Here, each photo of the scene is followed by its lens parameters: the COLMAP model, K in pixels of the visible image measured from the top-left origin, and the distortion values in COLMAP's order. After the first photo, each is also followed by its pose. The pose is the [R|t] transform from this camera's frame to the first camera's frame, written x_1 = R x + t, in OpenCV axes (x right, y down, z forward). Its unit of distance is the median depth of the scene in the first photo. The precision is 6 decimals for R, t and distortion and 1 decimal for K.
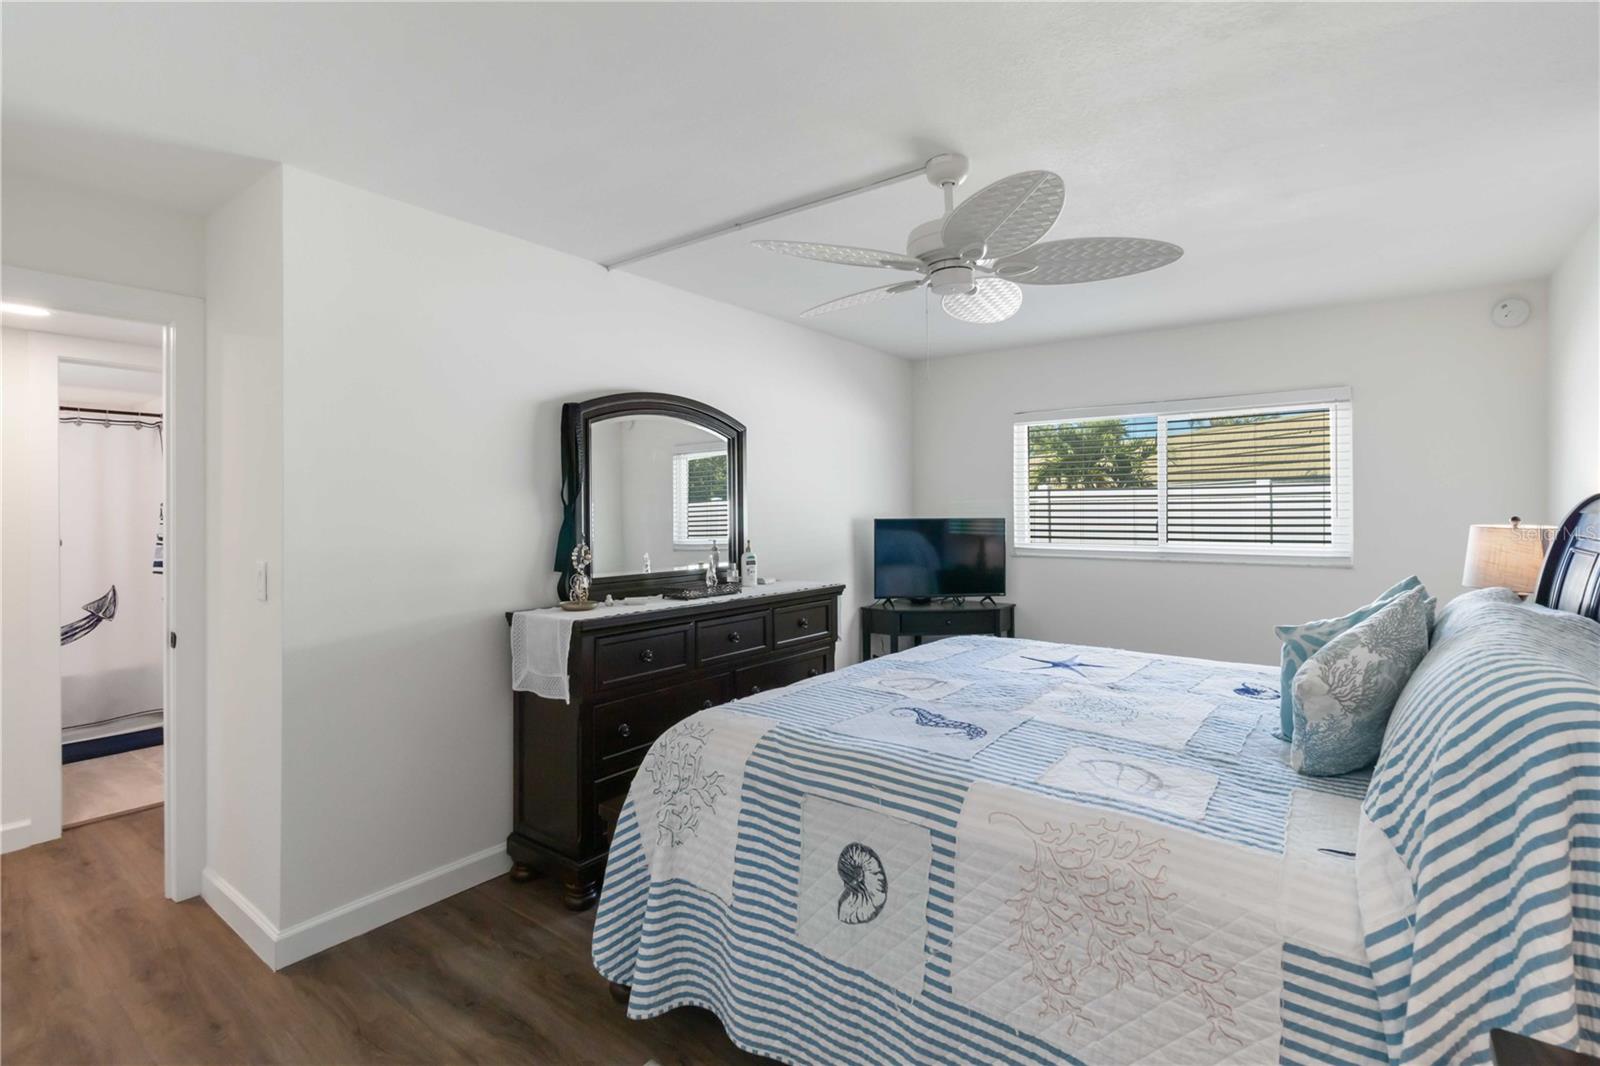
lens RADIAL K [[753.5, 0, 798.2], [0, 753.5, 521.9], [0, 0, 1]] dist [0.000648, 0.000665]
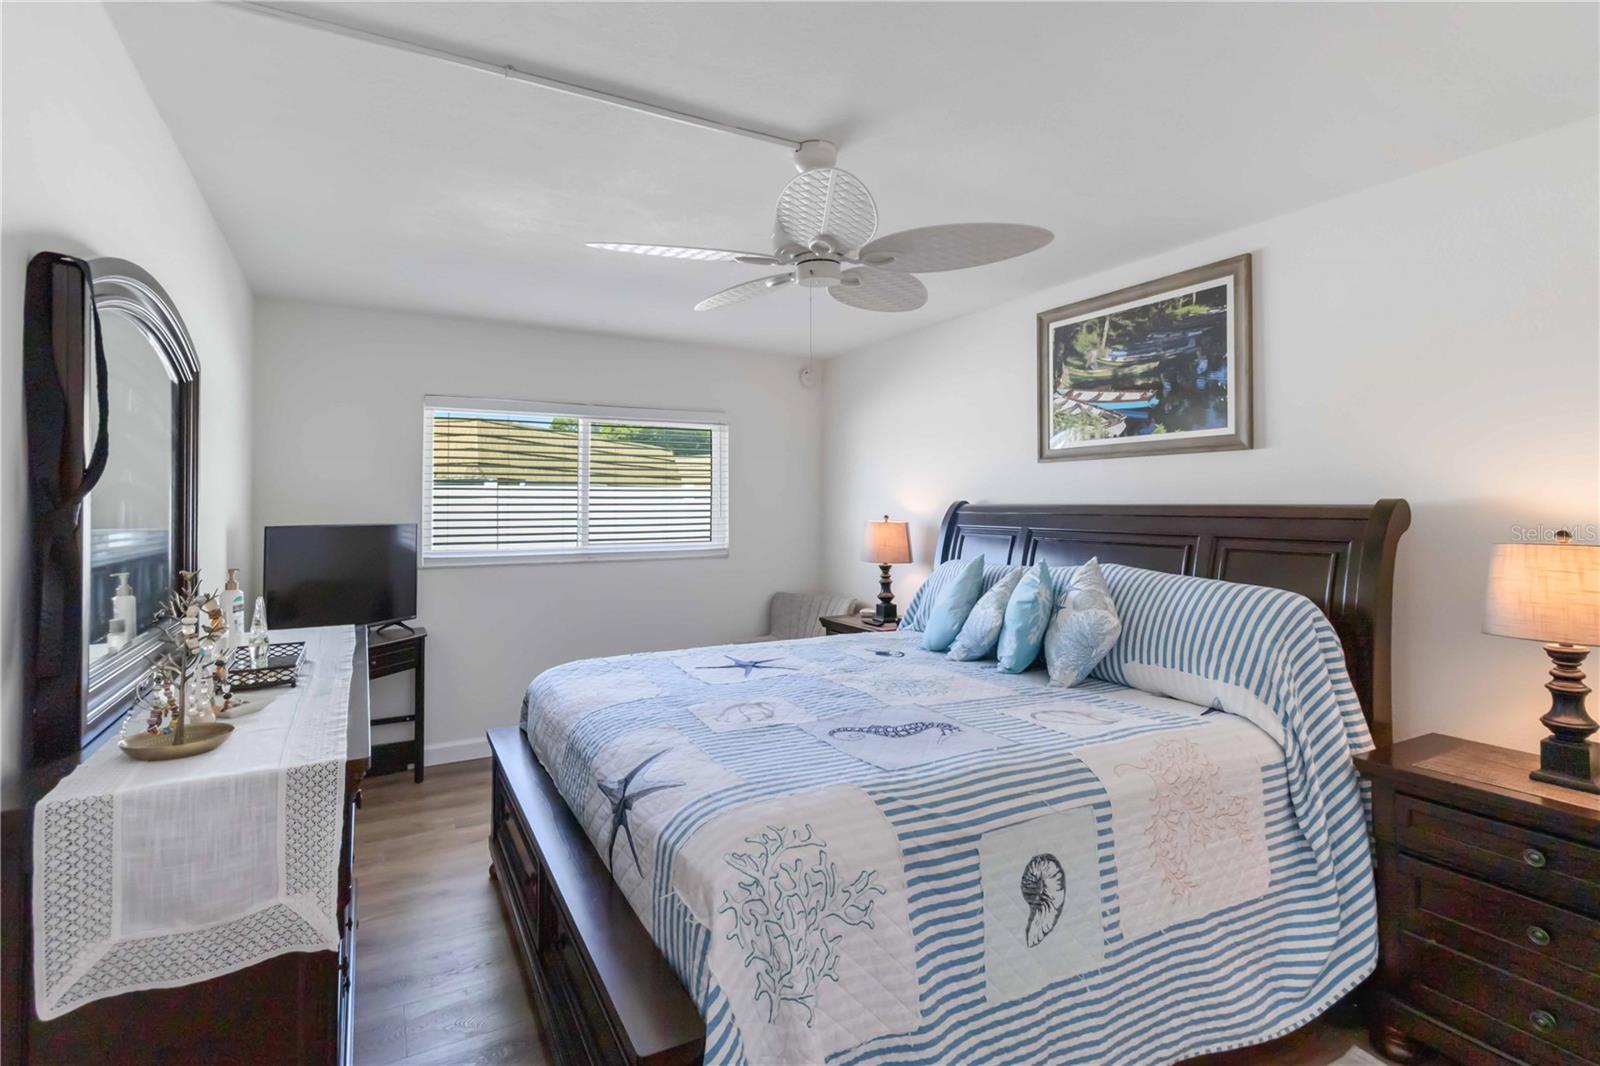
lens RADIAL K [[775.7, 0, 796.8], [0, 775.7, 496.9], [0, 0, 1]] dist [-0.000272, 0.001225]
pose [[0.401881, 0.013890, 0.915587, -0.920900], [0.016732, 0.999607, -0.022509, -0.019026], [-0.915539, 0.024366, 0.401491, 0.826457]]
